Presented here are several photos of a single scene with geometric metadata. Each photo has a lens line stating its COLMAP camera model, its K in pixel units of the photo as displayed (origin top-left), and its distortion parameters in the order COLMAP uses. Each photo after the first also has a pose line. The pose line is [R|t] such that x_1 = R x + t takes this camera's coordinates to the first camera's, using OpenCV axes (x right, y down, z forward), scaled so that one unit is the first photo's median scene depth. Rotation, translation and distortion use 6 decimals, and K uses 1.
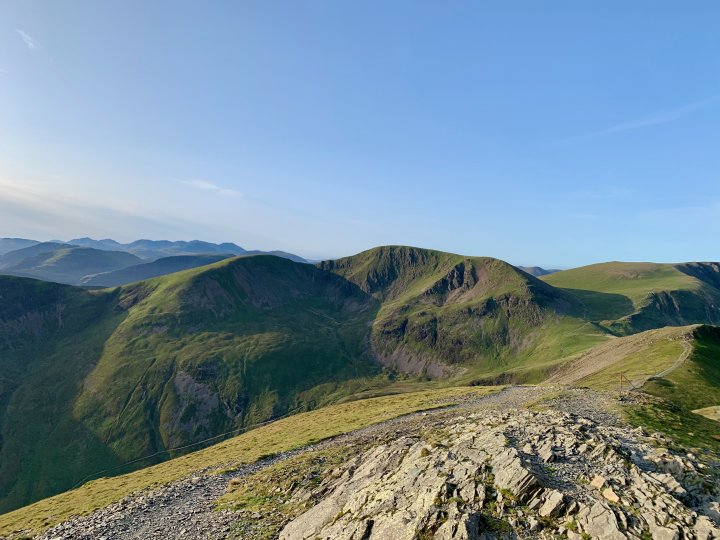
lens RADIAL K [[532.5, 0, 360.0], [0, 532.5, 270.0], [0, 0, 1]] dist [0.106168, -0.172969]
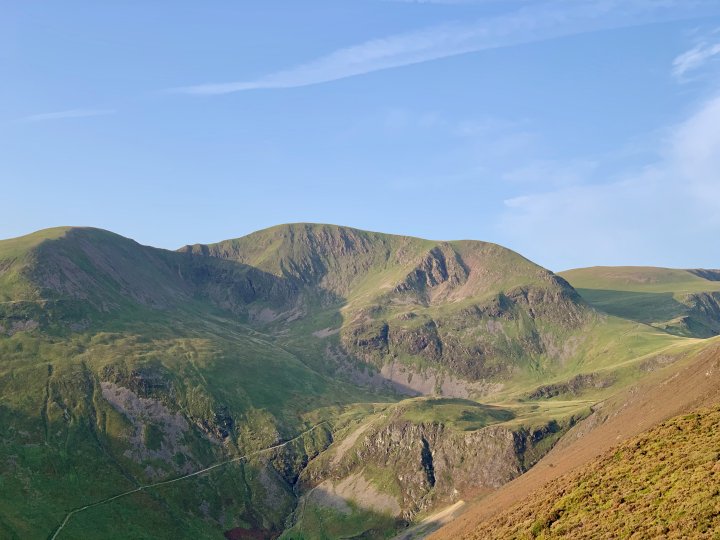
lens RADIAL K [[1046.0, 0, 360.0], [0, 1046.0, 270.0], [0, 0, 1]] dist [0.084793, 0.044172]
pose [[0.938628, 0.027045, 0.343869, -0.371794], [-0.005534, 0.997974, -0.063384, 0.105673], [-0.344887, 0.057591, 0.936876, -0.174476]]
